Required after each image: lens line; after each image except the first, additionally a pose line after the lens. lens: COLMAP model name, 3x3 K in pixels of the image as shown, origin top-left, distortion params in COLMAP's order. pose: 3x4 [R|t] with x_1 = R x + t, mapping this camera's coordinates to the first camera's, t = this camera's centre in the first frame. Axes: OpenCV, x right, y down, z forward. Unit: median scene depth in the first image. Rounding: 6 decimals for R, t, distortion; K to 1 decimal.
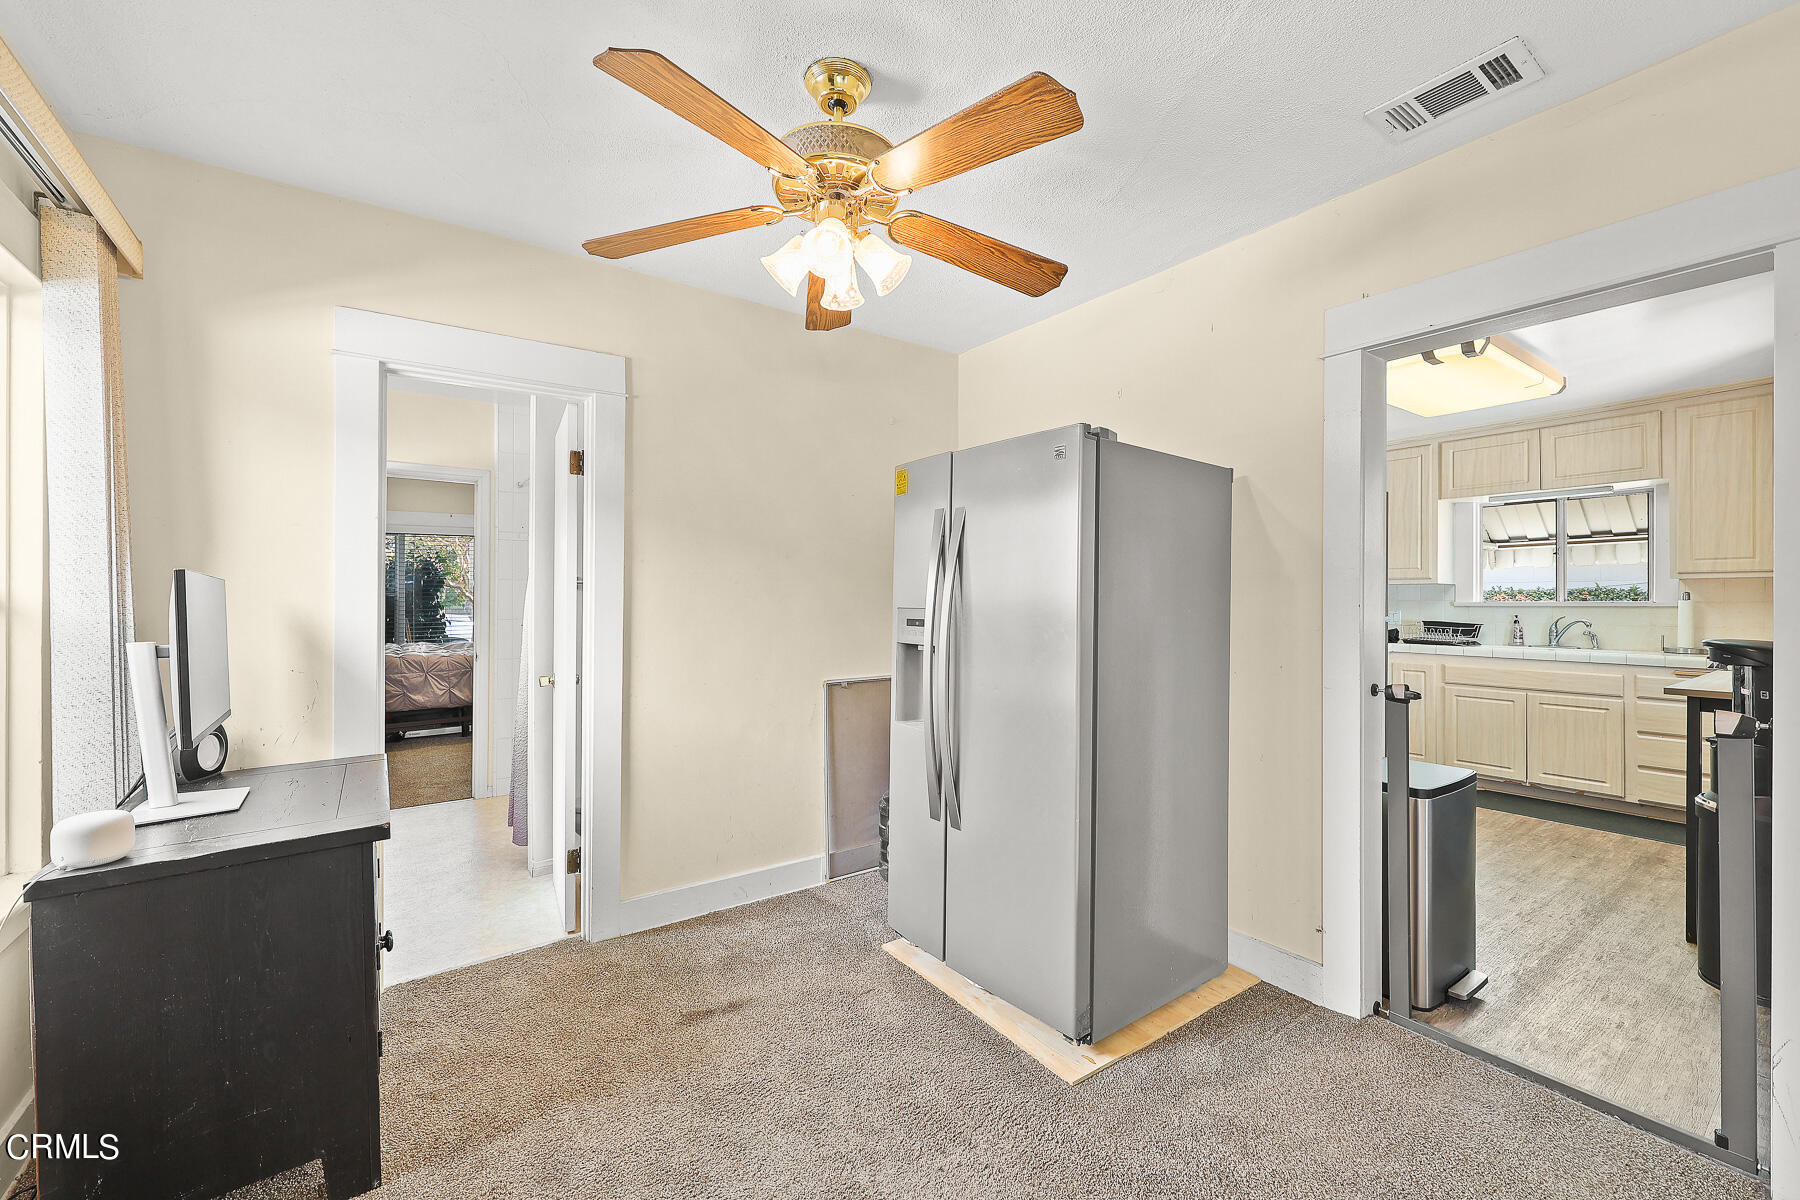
lens RADIAL K [[745.7, 0, 921.2], [0, 745.7, 601.1], [0, 0, 1]] dist [0.000012, -0.000105]
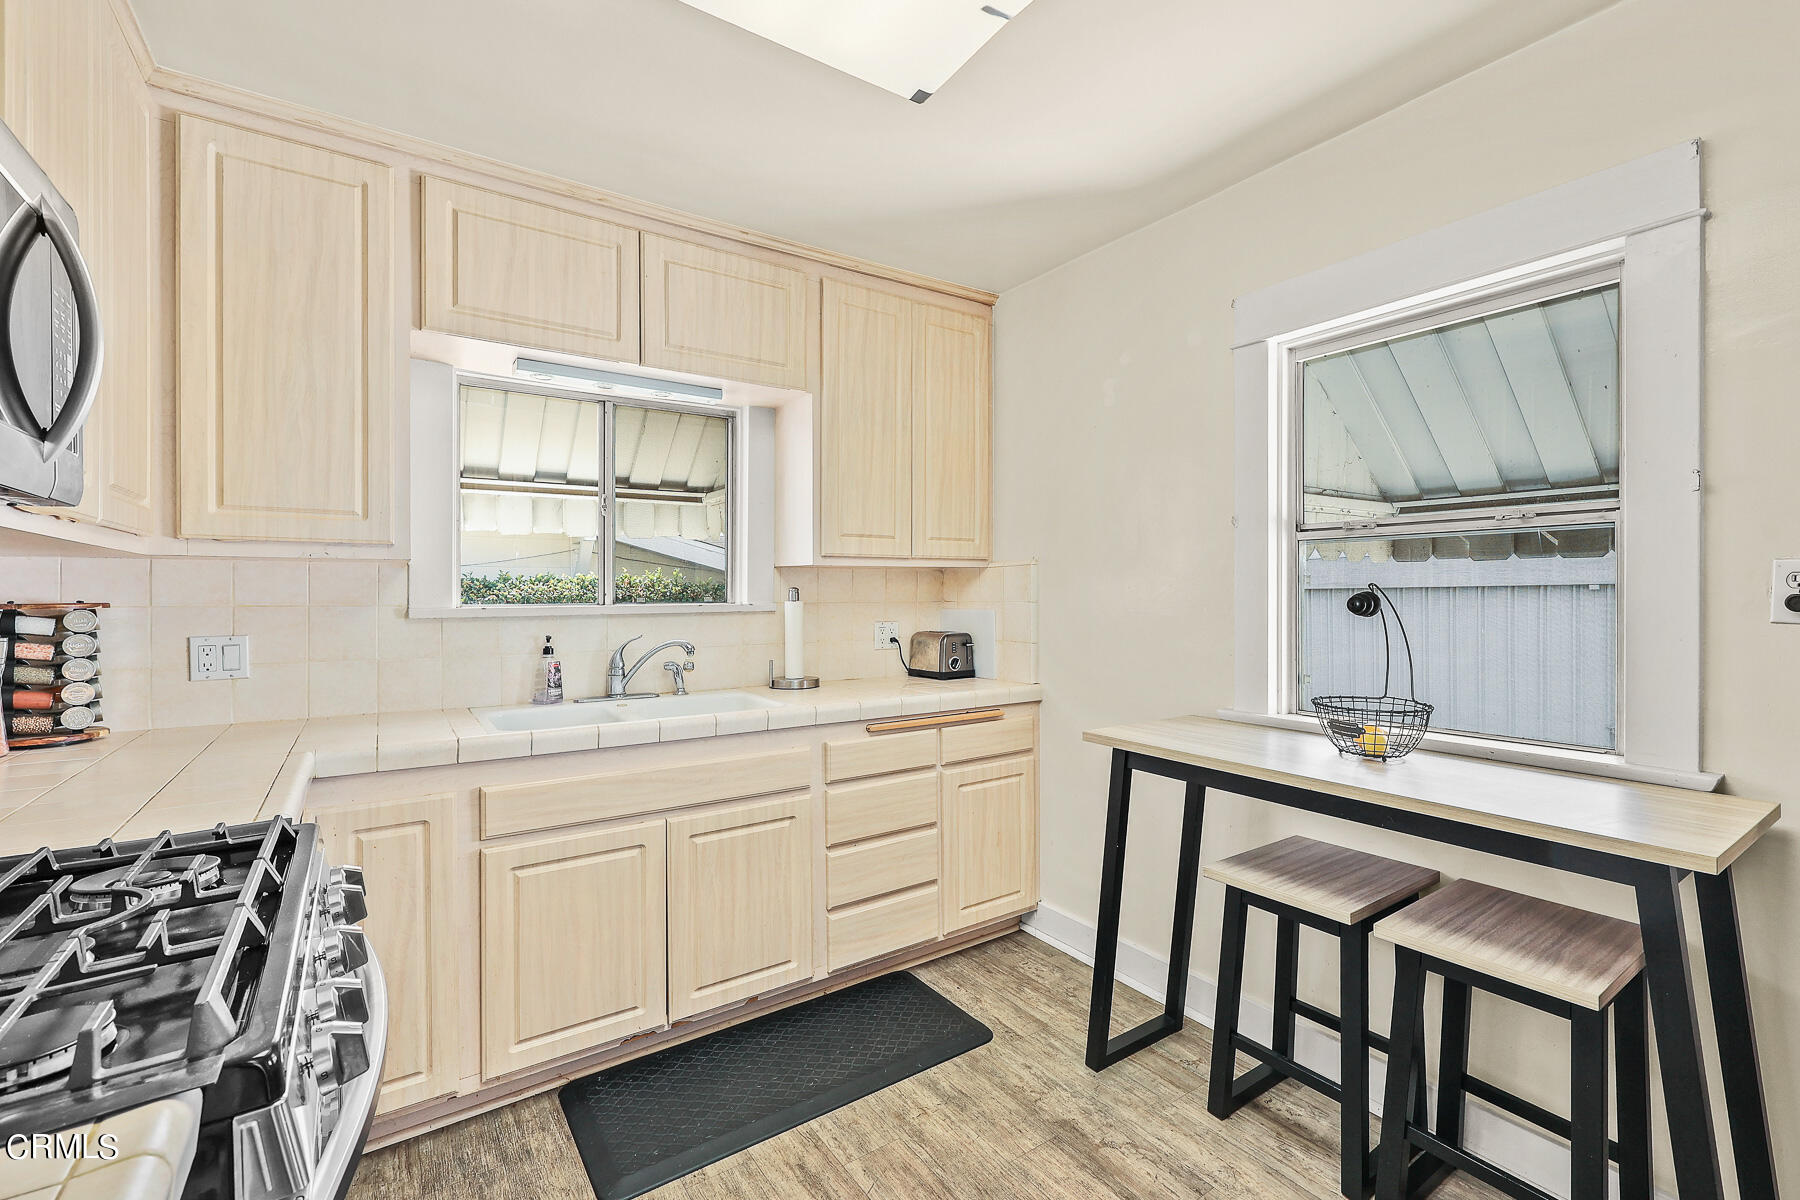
lens RADIAL K [[776.6, 0, 900.3], [0, 776.6, 596.9], [0, 0, 1]] dist [-0.000184, -0.000268]
pose [[0.029088, -0.006815, 0.999554, 0.241141], [0.002454, 0.999974, 0.006747, -0.005699], [-0.999574, 0.002256, 0.029104, 0.562164]]
